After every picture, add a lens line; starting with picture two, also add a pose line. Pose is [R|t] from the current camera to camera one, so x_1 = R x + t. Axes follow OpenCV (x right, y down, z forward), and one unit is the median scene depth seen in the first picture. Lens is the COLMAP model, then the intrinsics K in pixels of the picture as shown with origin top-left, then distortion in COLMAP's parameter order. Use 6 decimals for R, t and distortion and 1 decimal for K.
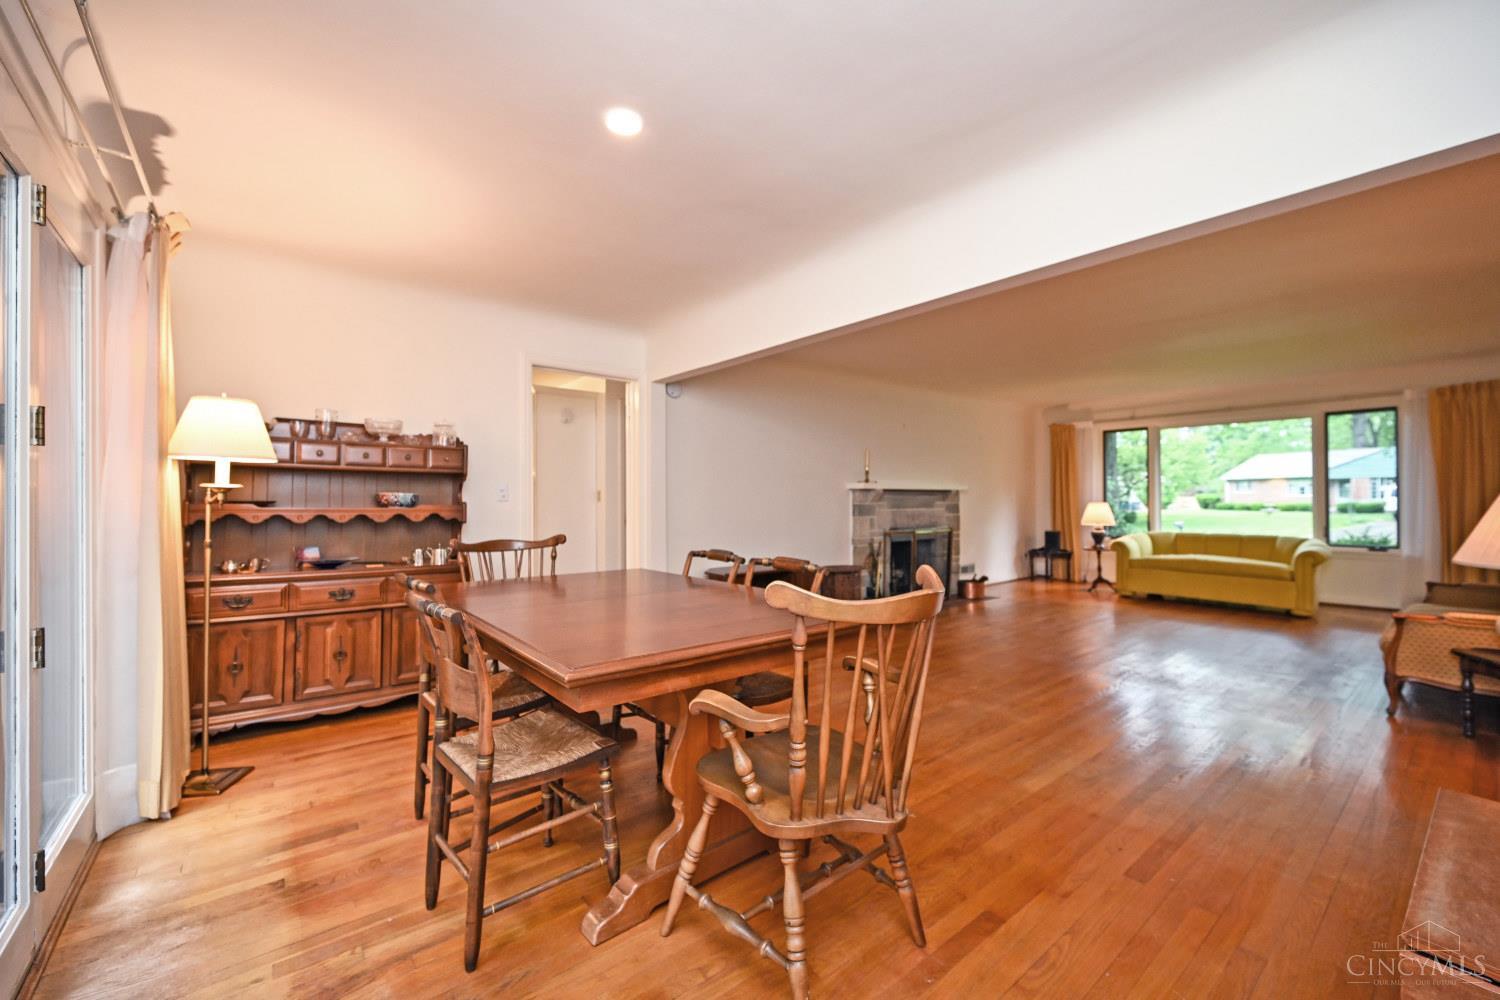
lens RADIAL K [[589.2, 0, 753.2], [0, 589.2, 496.5], [0, 0, 1]] dist [-0.001486, -0.000154]
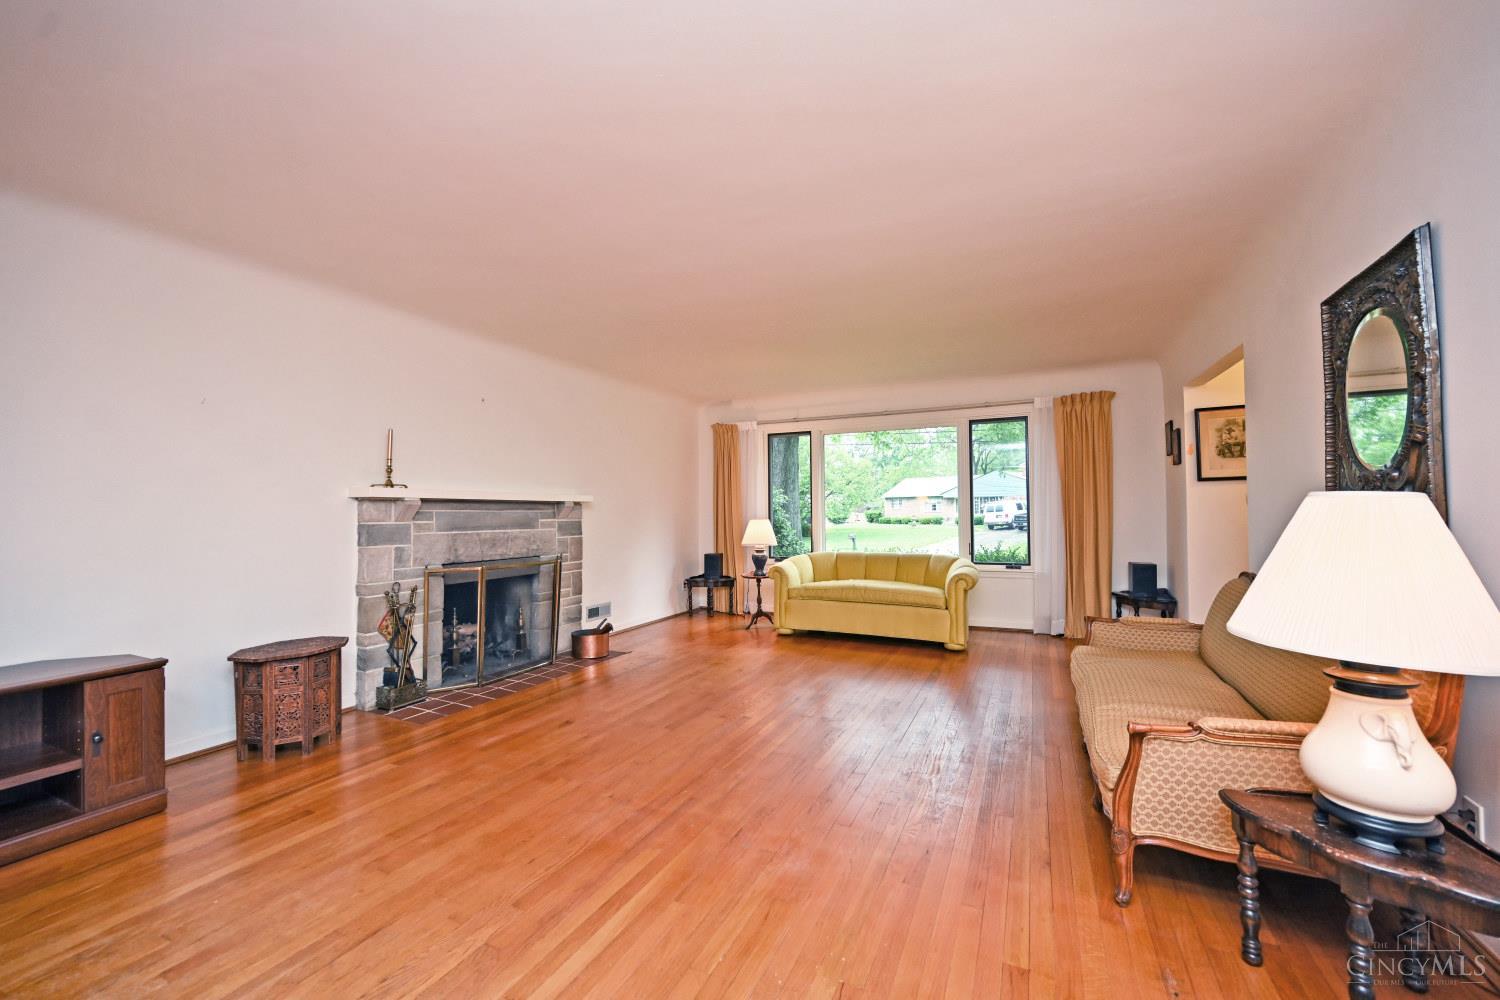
lens RADIAL K [[589.2, 0, 746.4], [0, 589.2, 503.5], [0, 0, 1]] dist [-0.001486, -0.000154]
pose [[0.902506, 0.004637, 0.430652, 0.231411], [0.002184, 0.999880, -0.015344, 0.002079], [-0.430671, 0.014788, 0.902388, 0.284984]]
